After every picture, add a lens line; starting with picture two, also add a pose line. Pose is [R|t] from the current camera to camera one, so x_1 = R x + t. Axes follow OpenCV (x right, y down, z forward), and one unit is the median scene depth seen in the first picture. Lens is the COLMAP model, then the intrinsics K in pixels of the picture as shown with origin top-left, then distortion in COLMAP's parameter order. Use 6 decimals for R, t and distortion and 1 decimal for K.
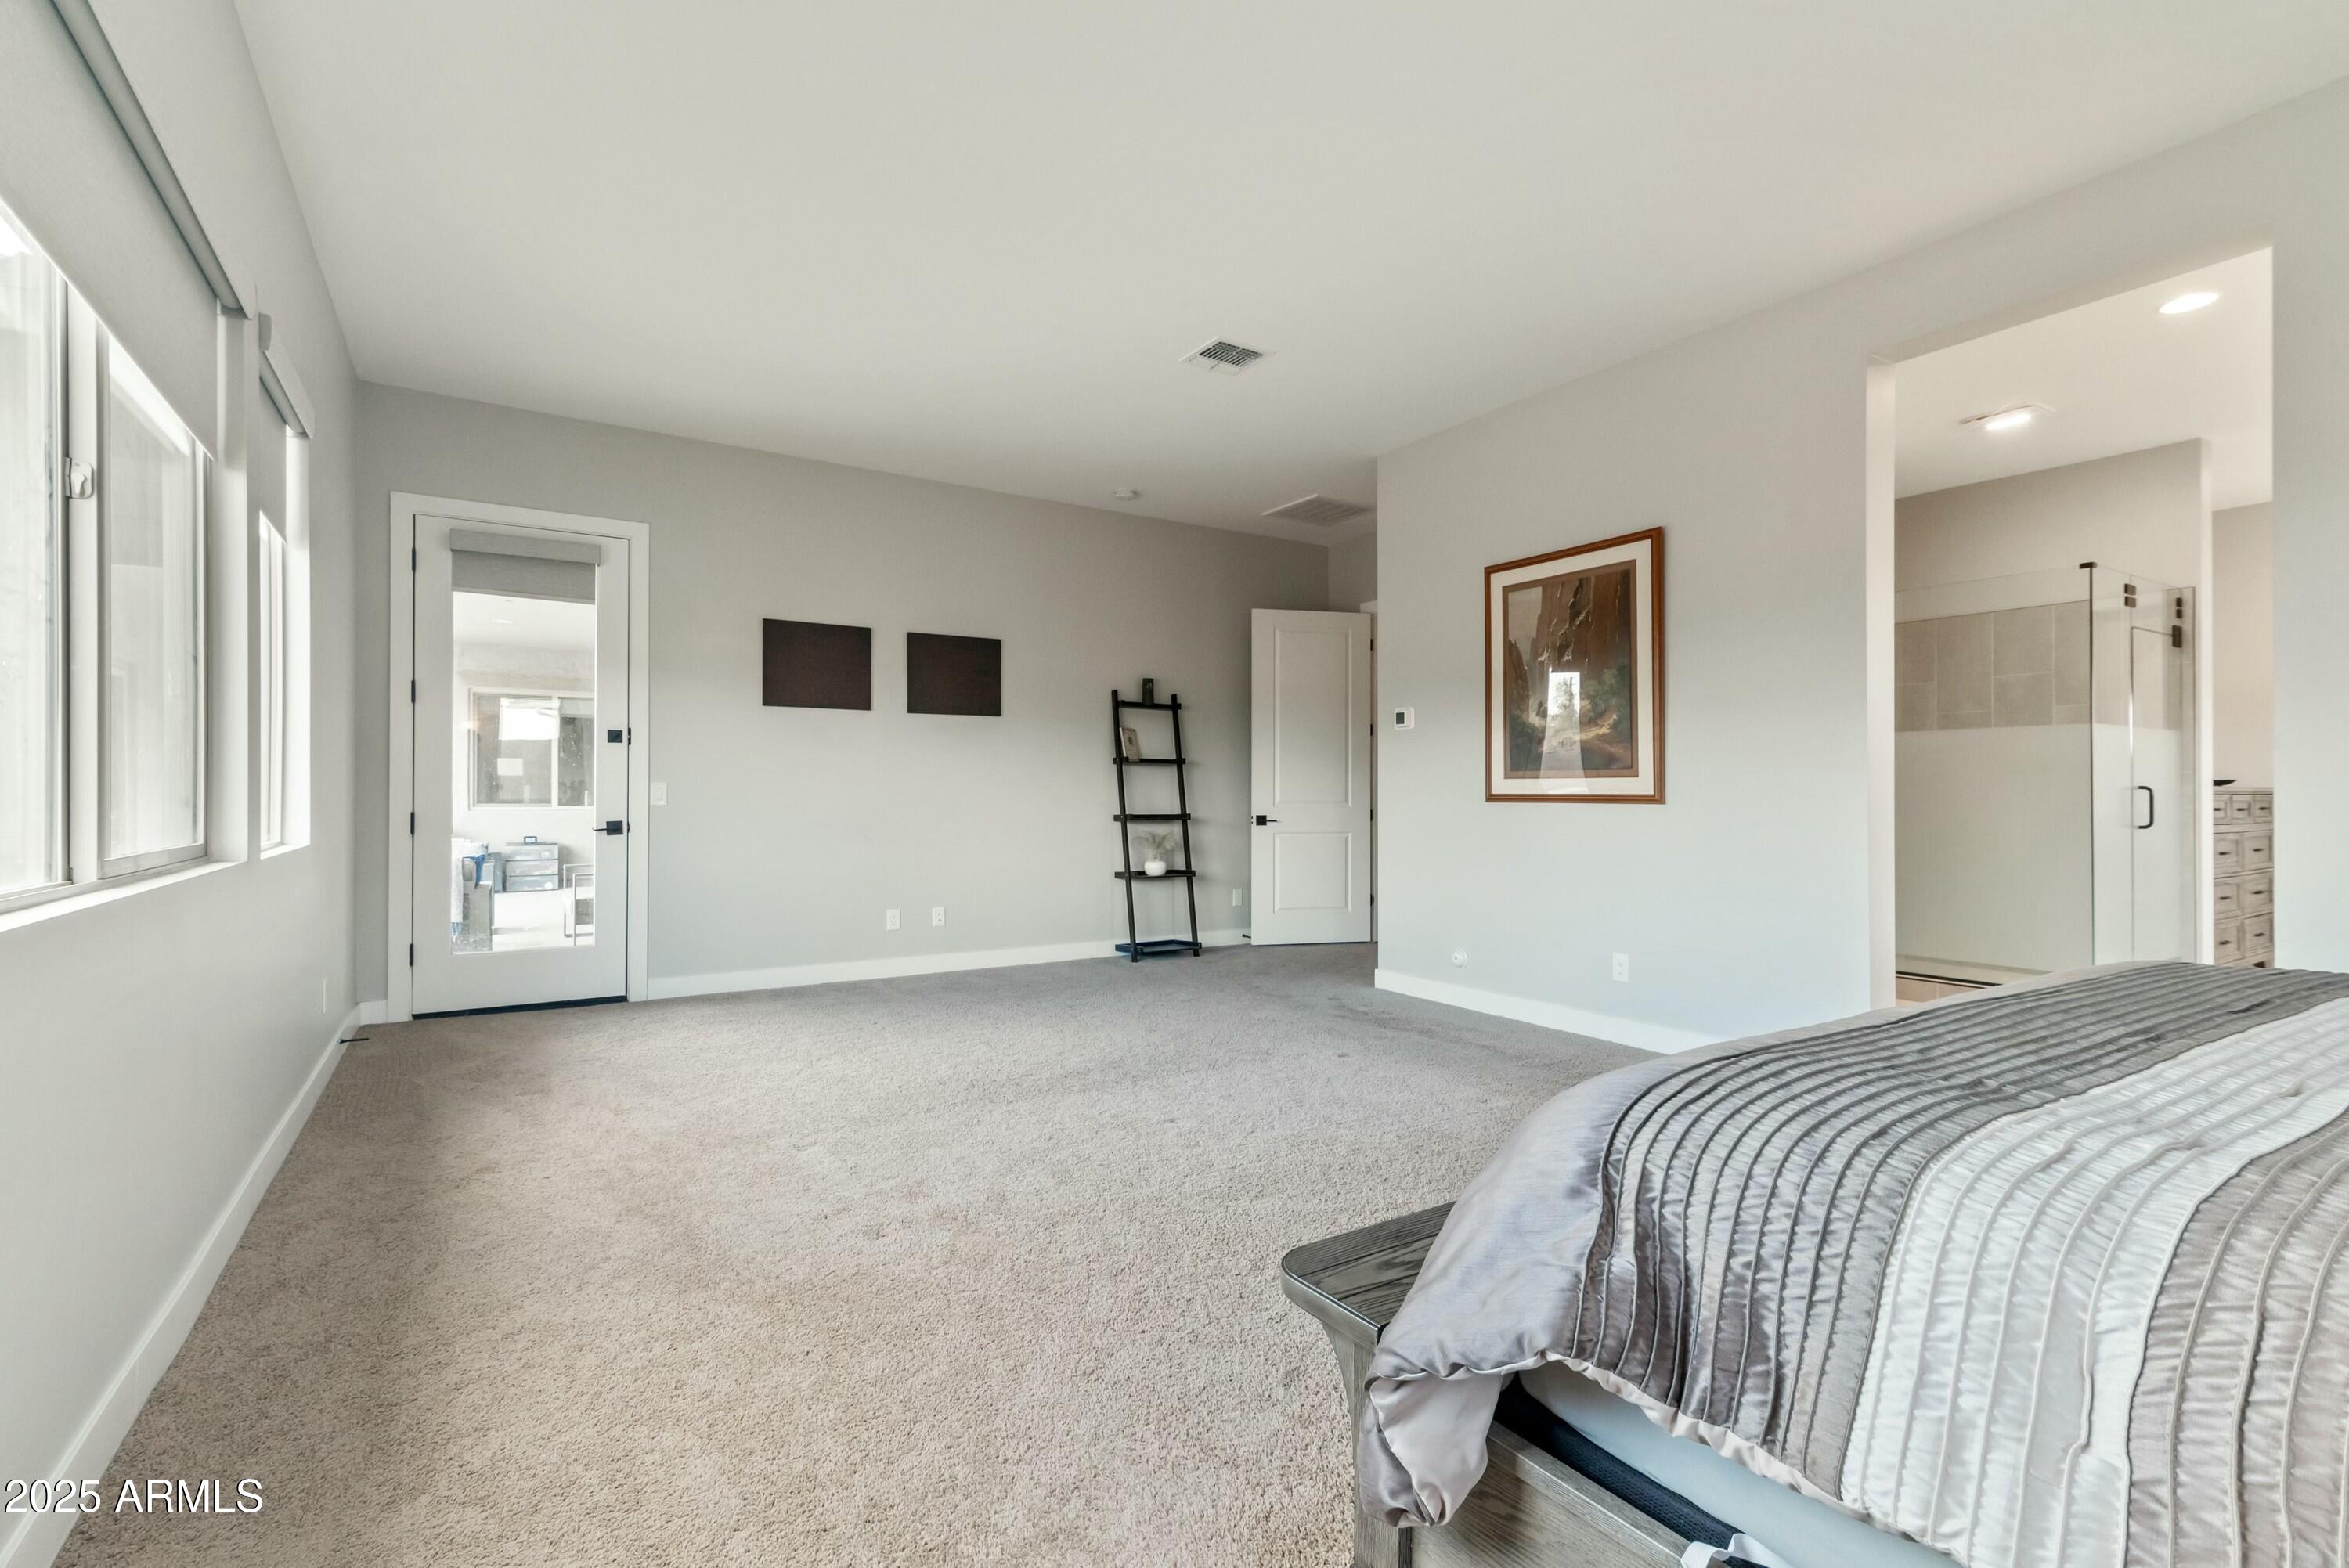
lens RADIAL K [[1069.7, 0, 1175.3], [0, 1069.7, 787.7], [0, 0, 1]] dist [0.015575, -0.000504]
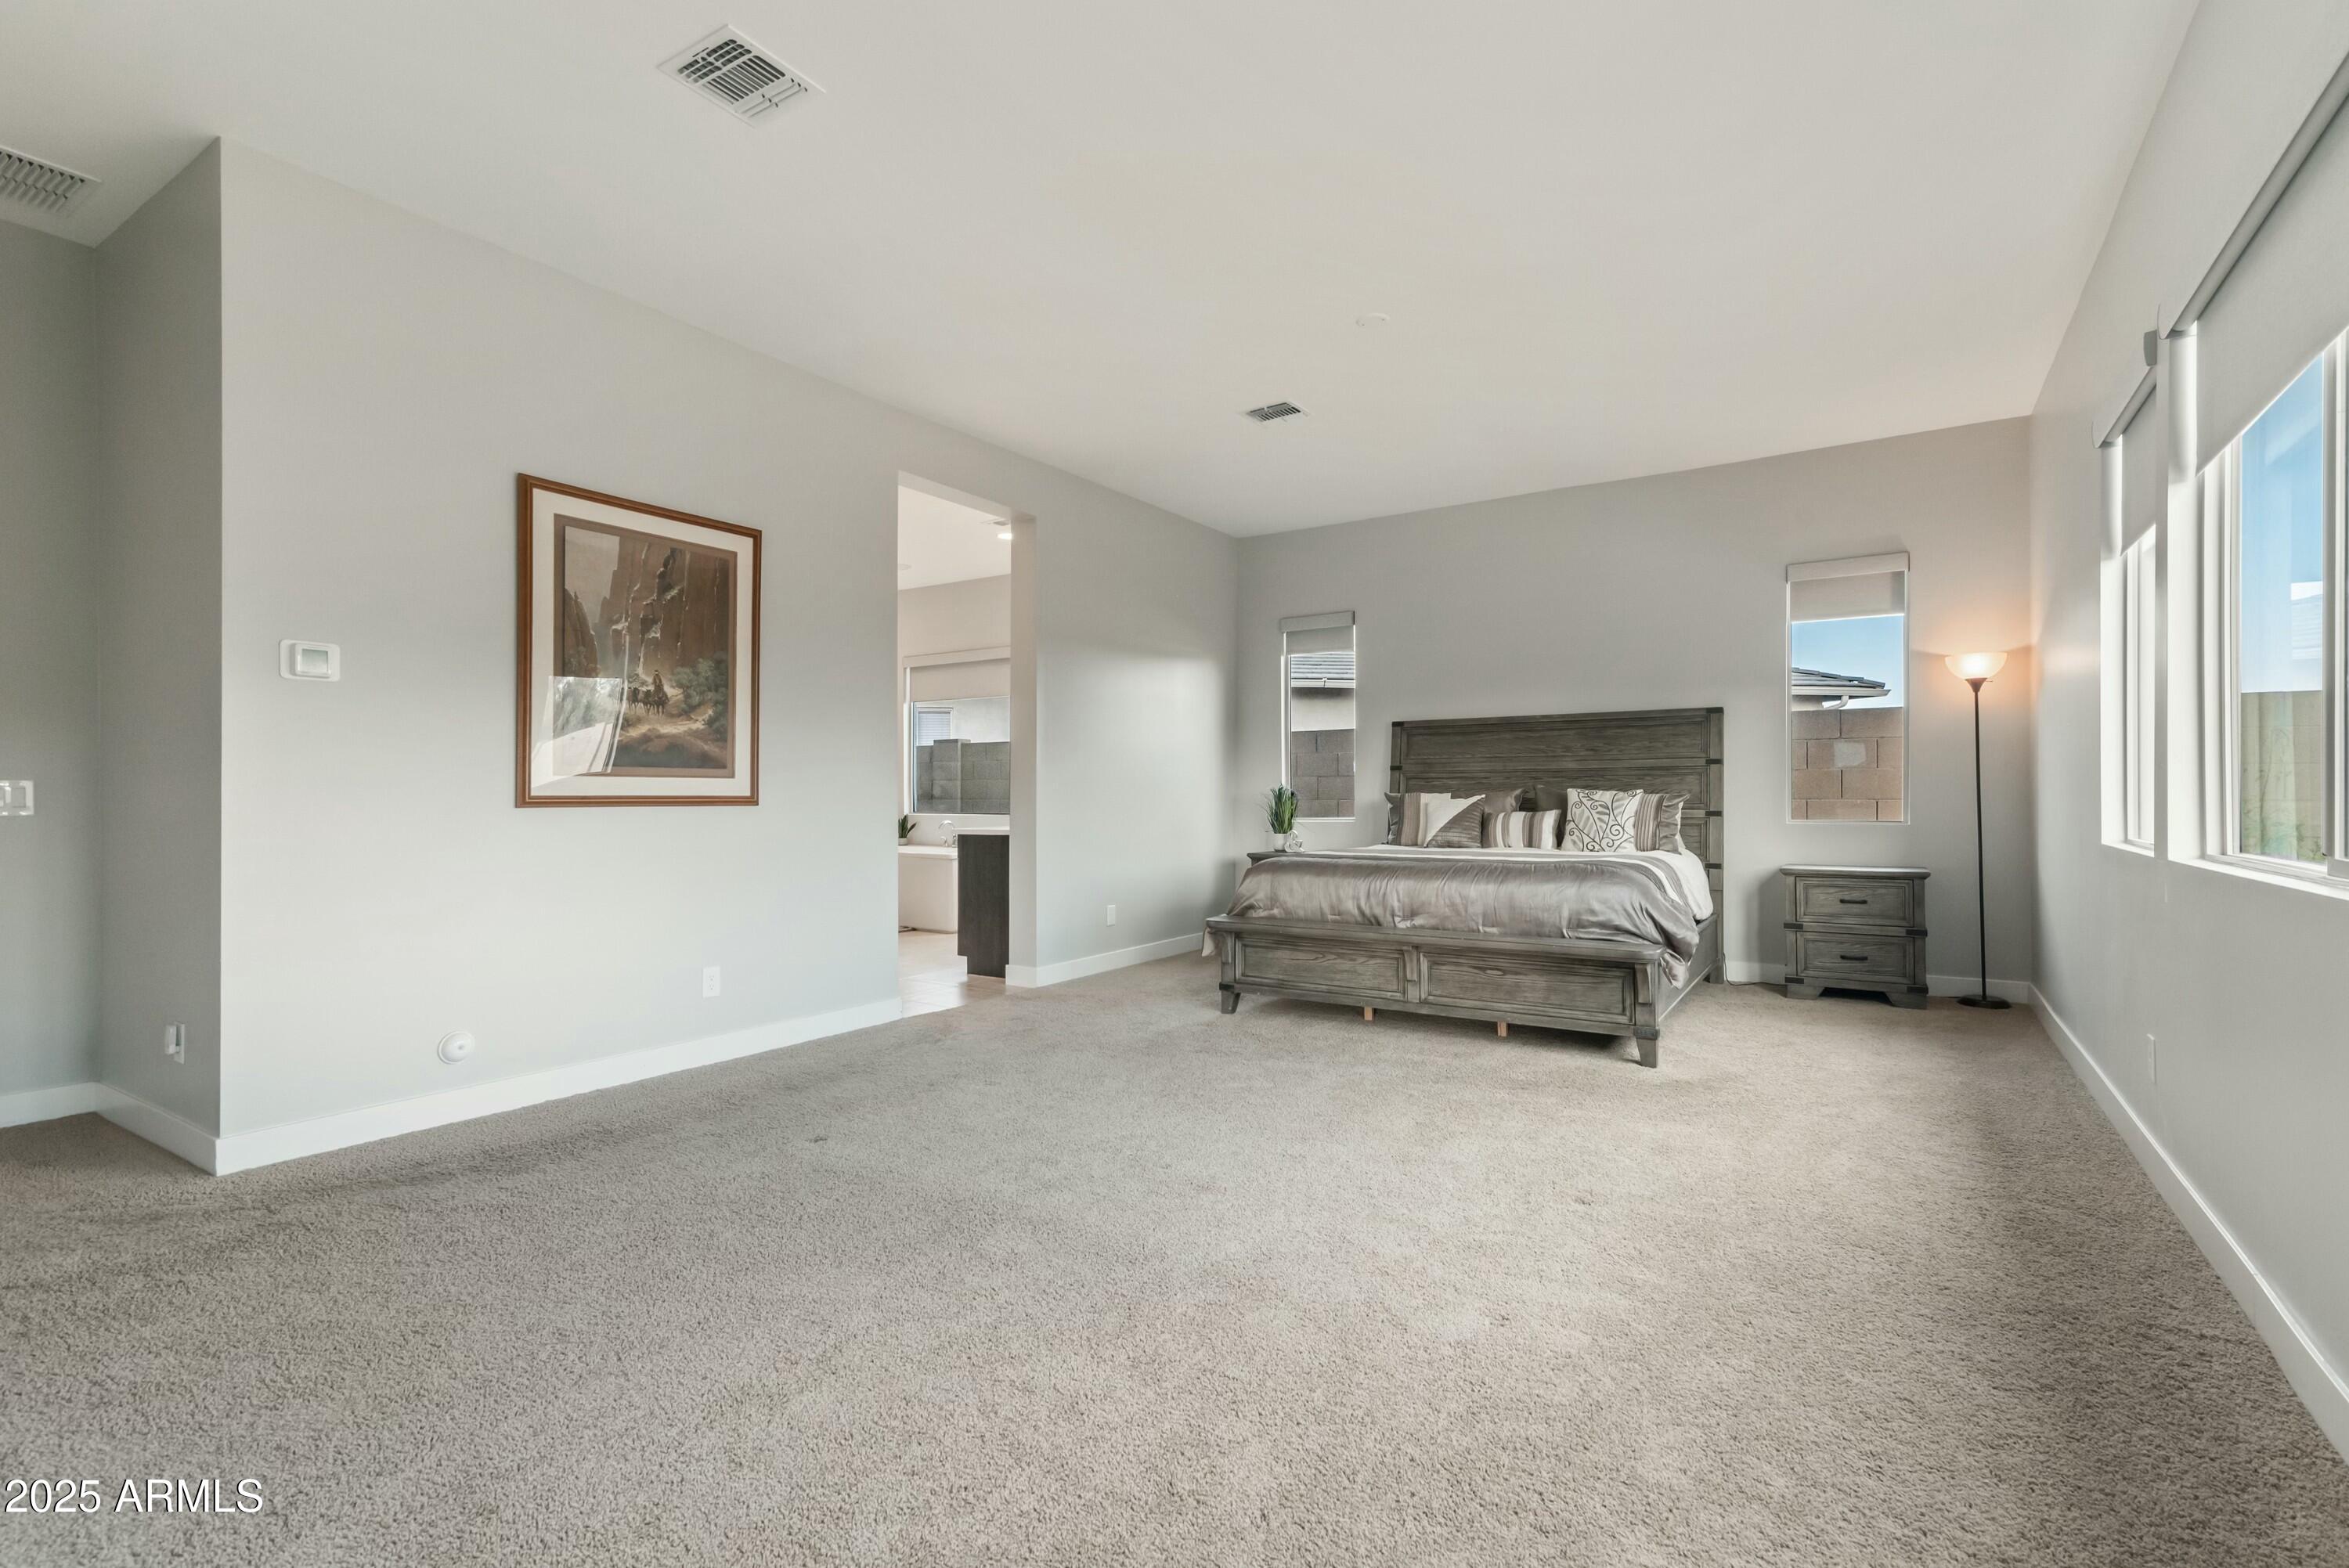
lens RADIAL K [[1069.7, 0, 1175.3], [0, 1069.7, 787.7], [0, 0, 1]] dist [0.015575, -0.000504]
pose [[-0.408084, 0.005615, 0.912927, -0.594743], [-0.006921, 0.999933, -0.009245, 0.004665], [-0.912918, -0.010091, -0.408018, 1.002792]]
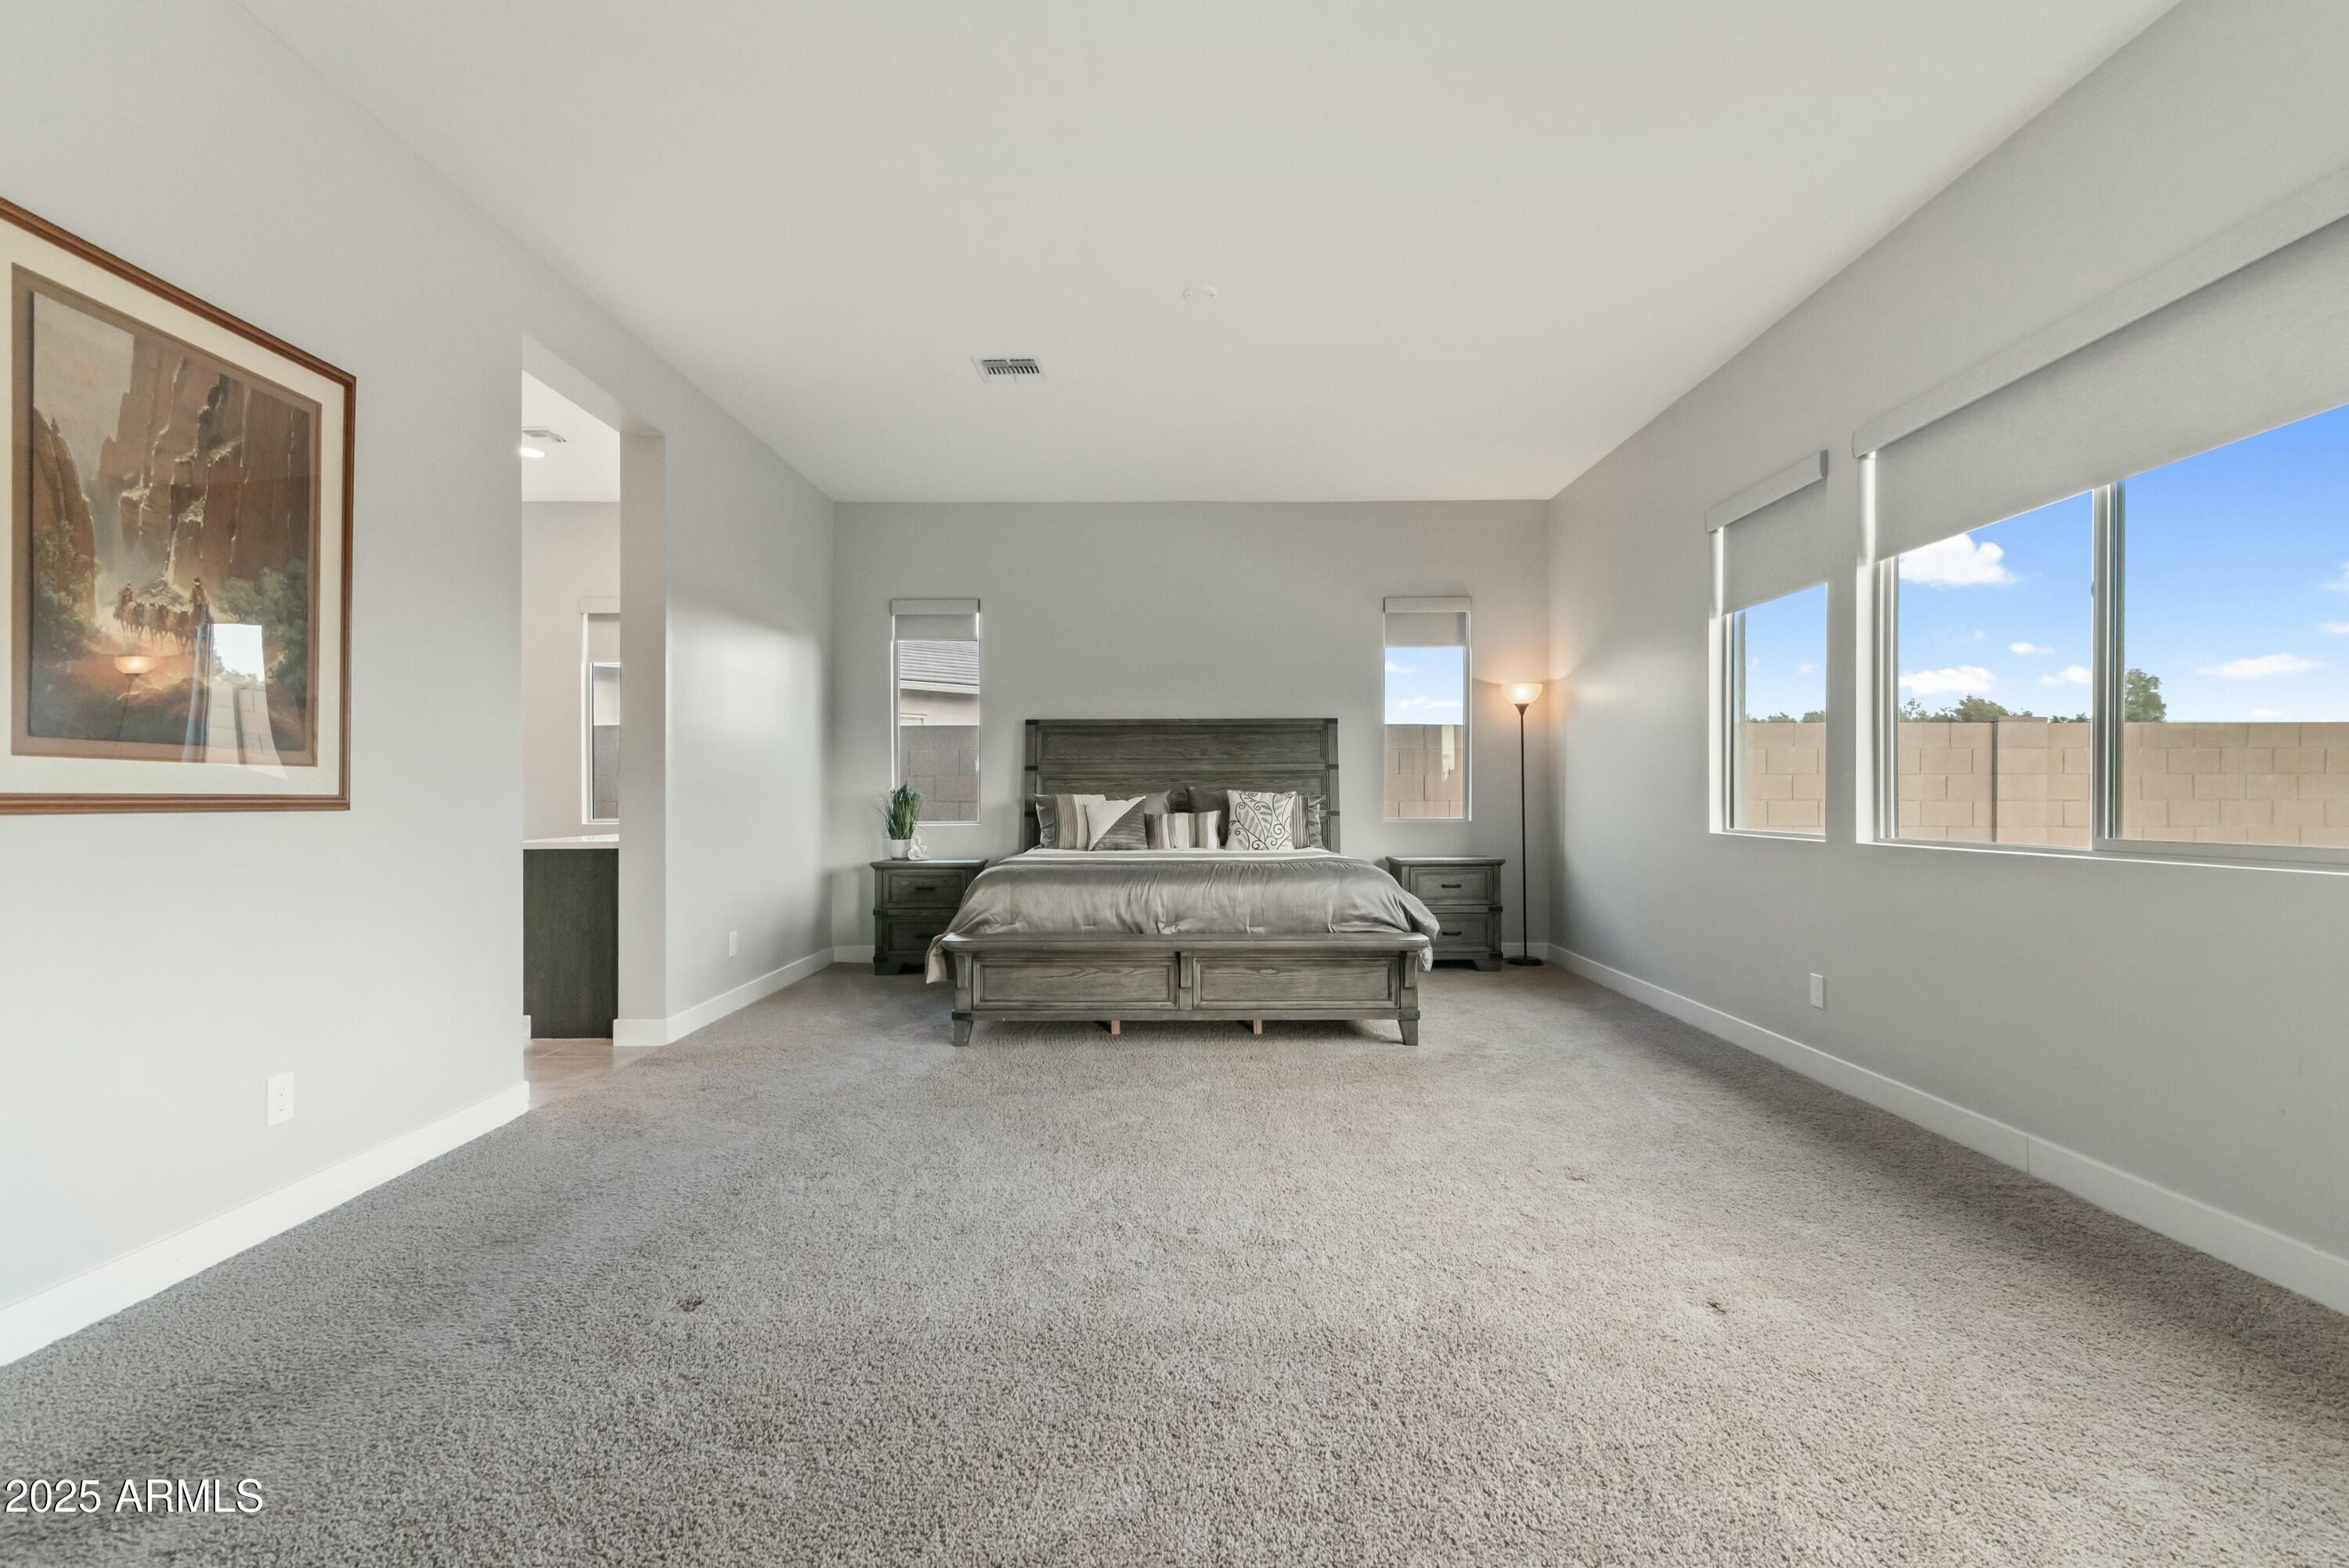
lens RADIAL K [[1077.8, 0, 1165.3], [0, 1077.8, 797.7], [0, 0, 1]] dist [0.016169, -0.000505]
pose [[-0.836803, -0.001038, 0.547504, -0.292577], [-0.005342, 0.999966, -0.006268, 0.008522], [-0.547479, -0.008170, -0.836780, 1.215198]]
